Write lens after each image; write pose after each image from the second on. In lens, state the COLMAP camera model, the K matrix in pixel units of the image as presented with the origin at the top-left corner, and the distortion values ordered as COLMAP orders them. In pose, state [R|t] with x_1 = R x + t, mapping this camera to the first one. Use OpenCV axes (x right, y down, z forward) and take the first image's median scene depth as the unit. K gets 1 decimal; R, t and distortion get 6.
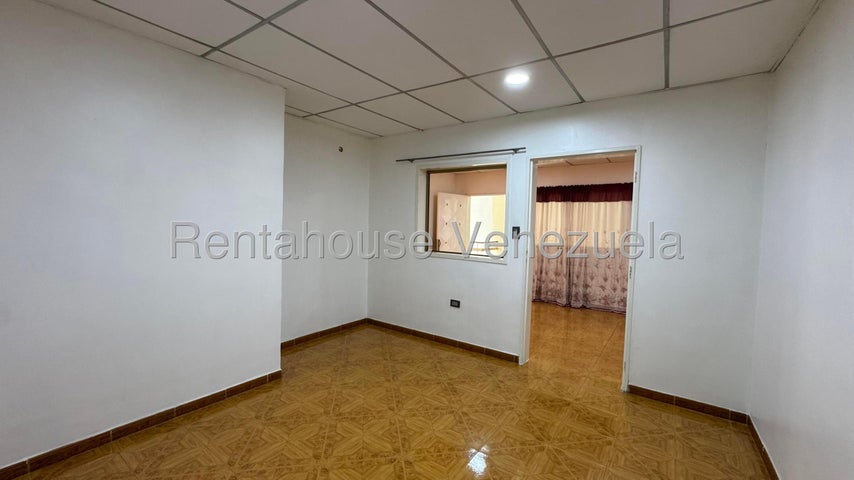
lens RADIAL K [[341.7, 0, 426.1], [0, 341.7, 236.4], [0, 0, 1]] dist [-0.001997, -0.000251]
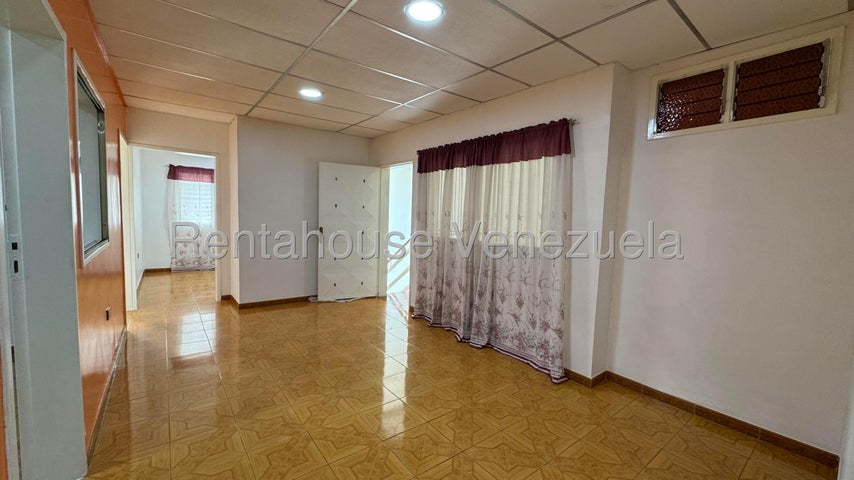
lens RADIAL K [[340.6, 0, 403.9], [0, 340.6, 241.8], [0, 0, 1]] dist [-0.019134, 0.000006]
pose [[0.941344, 0.014819, -0.337124, 0.516215], [0.003303, 0.998583, 0.053118, -0.003071], [0.337434, -0.051116, 0.939960, 0.414758]]
